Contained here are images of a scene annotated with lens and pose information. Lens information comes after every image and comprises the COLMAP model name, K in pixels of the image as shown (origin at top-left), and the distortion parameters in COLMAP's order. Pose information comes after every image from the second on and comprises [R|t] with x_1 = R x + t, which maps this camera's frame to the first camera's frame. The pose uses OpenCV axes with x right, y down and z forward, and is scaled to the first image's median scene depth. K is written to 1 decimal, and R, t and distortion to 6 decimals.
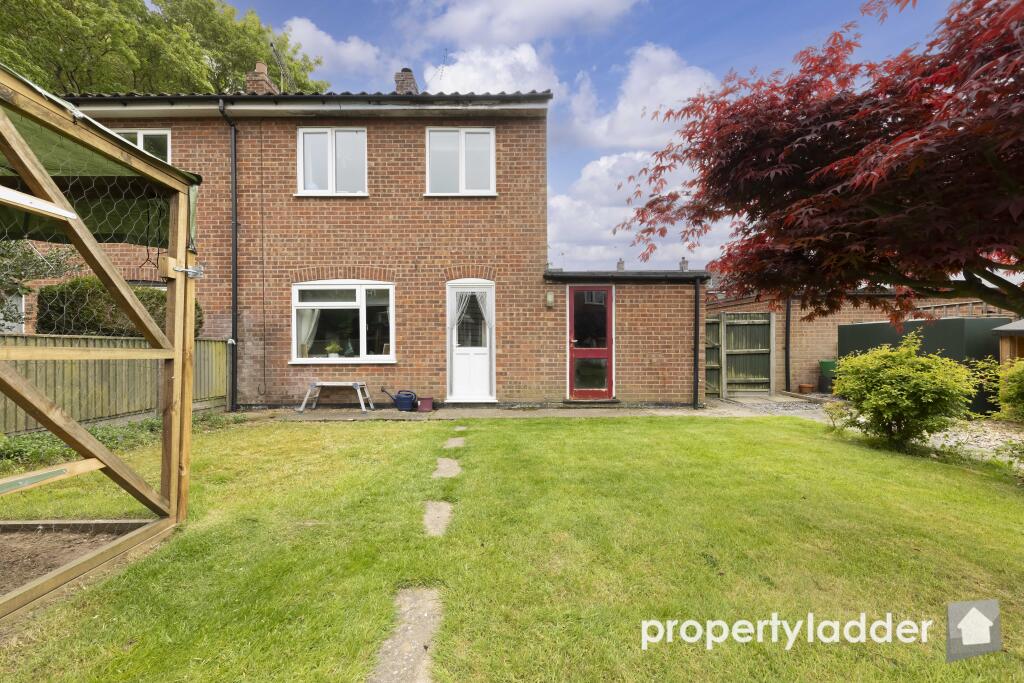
lens RADIAL K [[374.0, 0, 500.1], [0, 374.0, 343.8], [0, 0, 1]] dist [0.001257, -0.000133]
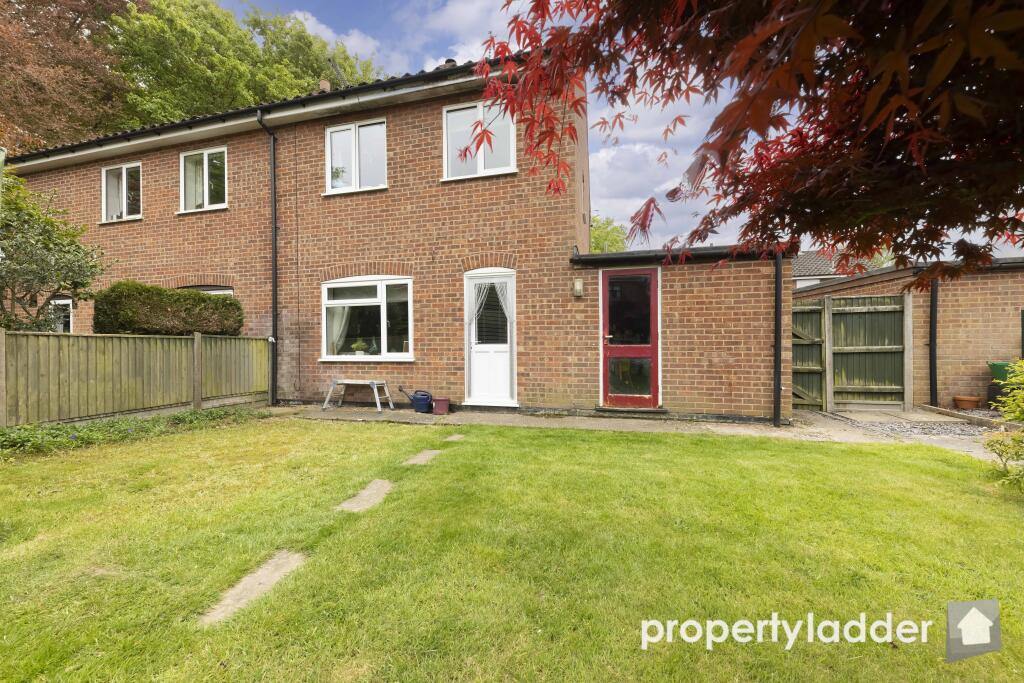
lens RADIAL K [[357.3, 0, 516.3], [0, 357.3, 341.6], [0, 0, 1]] dist [0.008836, -0.006009]
pose [[0.971245, -0.004471, -0.238040, 0.188152], [0.004858, 0.999988, 0.001037, 0.002022], [0.238032, -0.002163, 0.971255, 0.180303]]
